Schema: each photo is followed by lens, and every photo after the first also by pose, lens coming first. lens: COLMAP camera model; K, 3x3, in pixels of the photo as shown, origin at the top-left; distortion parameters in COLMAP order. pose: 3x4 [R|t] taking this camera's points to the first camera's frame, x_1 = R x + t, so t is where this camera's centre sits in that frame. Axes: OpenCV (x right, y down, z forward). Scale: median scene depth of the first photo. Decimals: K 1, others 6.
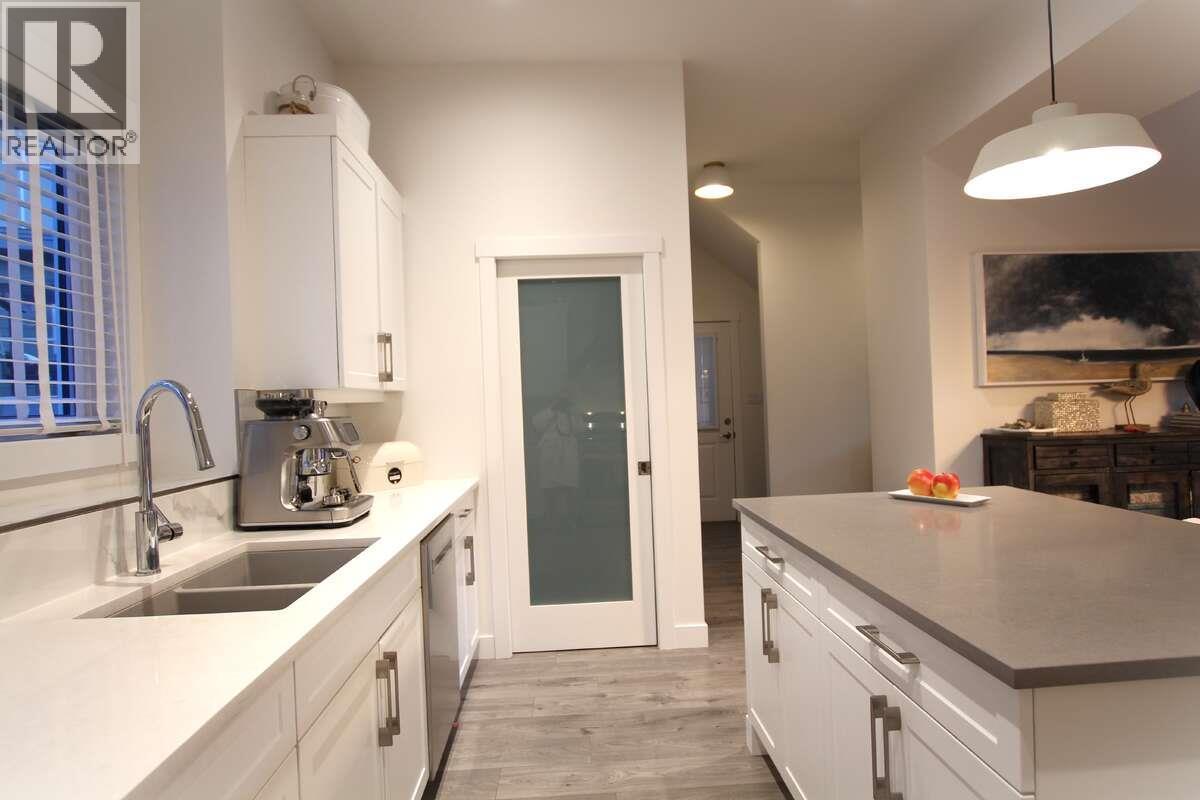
lens RADIAL K [[702.0, 0, 600.0], [0, 702.0, 400.0], [0, 0, 1]] dist [-0.020550, 0.001698]
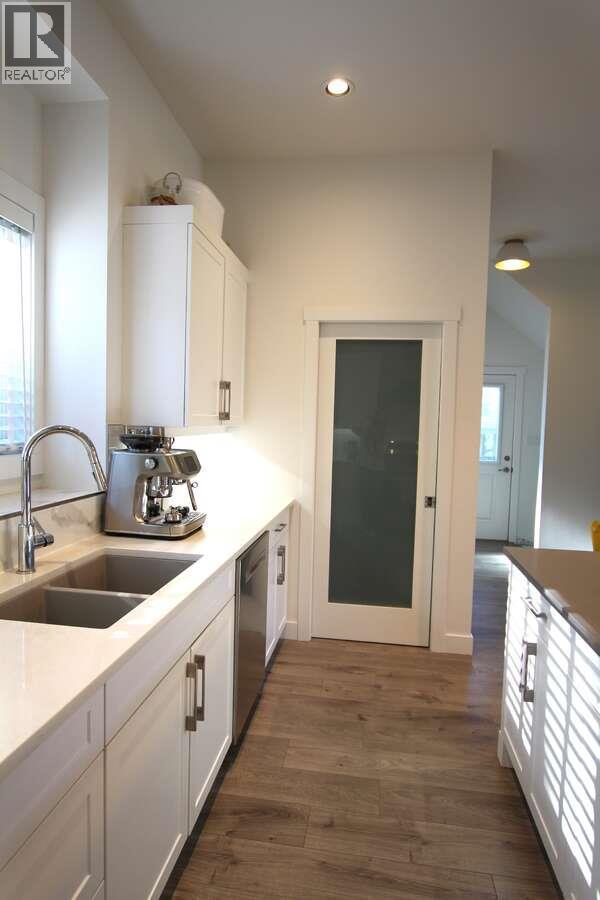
lens RADIAL K [[526.5, 0, 300.0], [0, 526.5, 450.0], [0, 0, 1]] dist [-0.020550, 0.001698]
pose [[0.978045, 0.075581, -0.194203, 0.016790], [-0.062702, 0.995458, 0.071636, -0.052079], [0.198735, -0.057886, 0.978342, 0.100130]]
